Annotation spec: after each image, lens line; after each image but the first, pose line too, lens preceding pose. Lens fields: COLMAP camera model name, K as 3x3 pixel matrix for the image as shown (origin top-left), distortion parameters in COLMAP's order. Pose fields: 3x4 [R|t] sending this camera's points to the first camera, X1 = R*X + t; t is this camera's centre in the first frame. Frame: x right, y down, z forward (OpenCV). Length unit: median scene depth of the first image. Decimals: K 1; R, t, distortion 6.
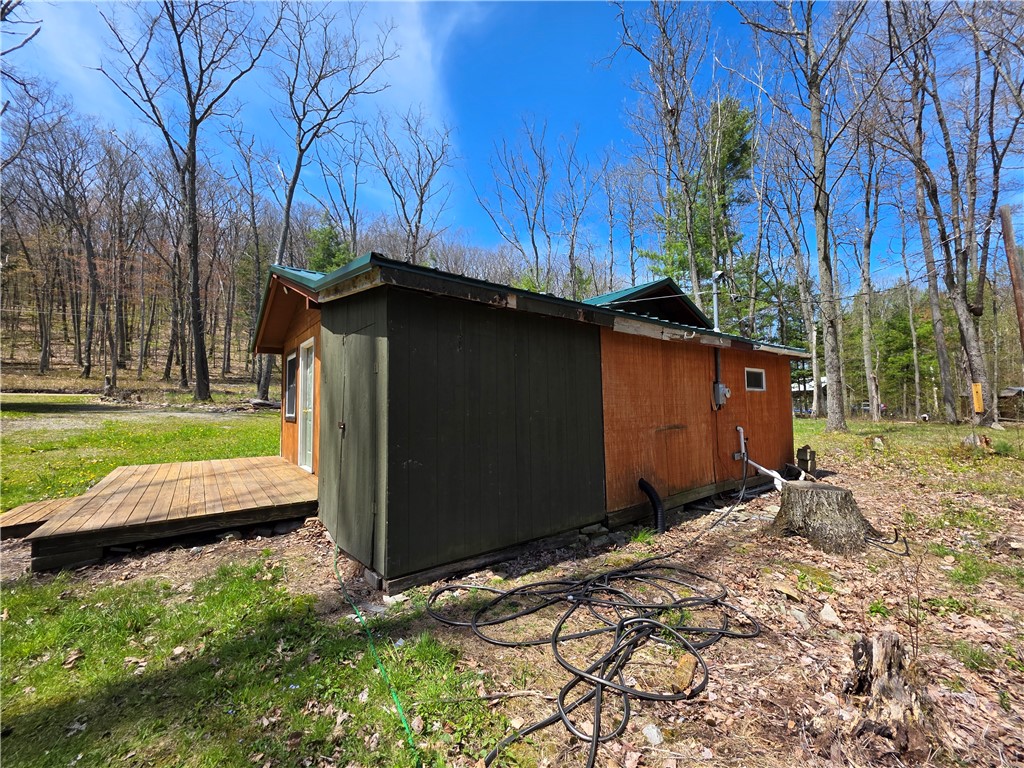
lens RADIAL K [[408.4, 0, 510.9], [0, 408.4, 382.8], [0, 0, 1]] dist [0.002198, -0.000785]
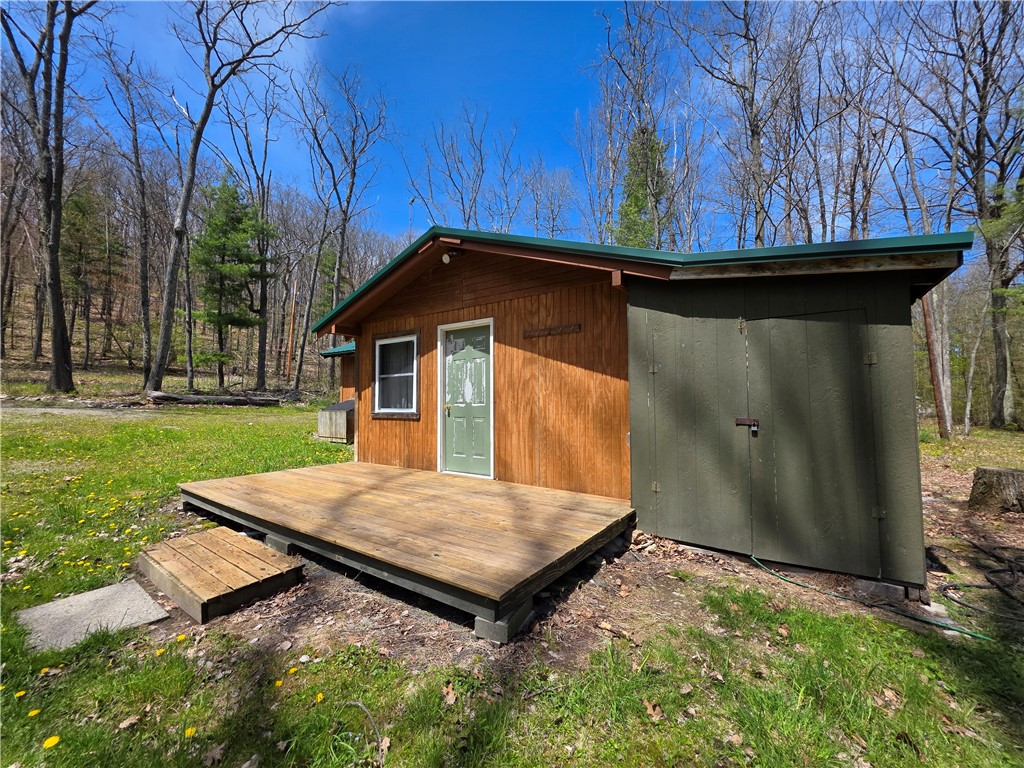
lens RADIAL K [[408.4, 0, 513.3], [0, 408.4, 383.2], [0, 0, 1]] dist [0.002198, -0.000785]
pose [[0.956311, 0.021273, 0.291577, -0.171181], [-0.023858, 0.999701, 0.005312, 0.003433], [-0.291377, -0.012036, 0.956533, 0.043625]]
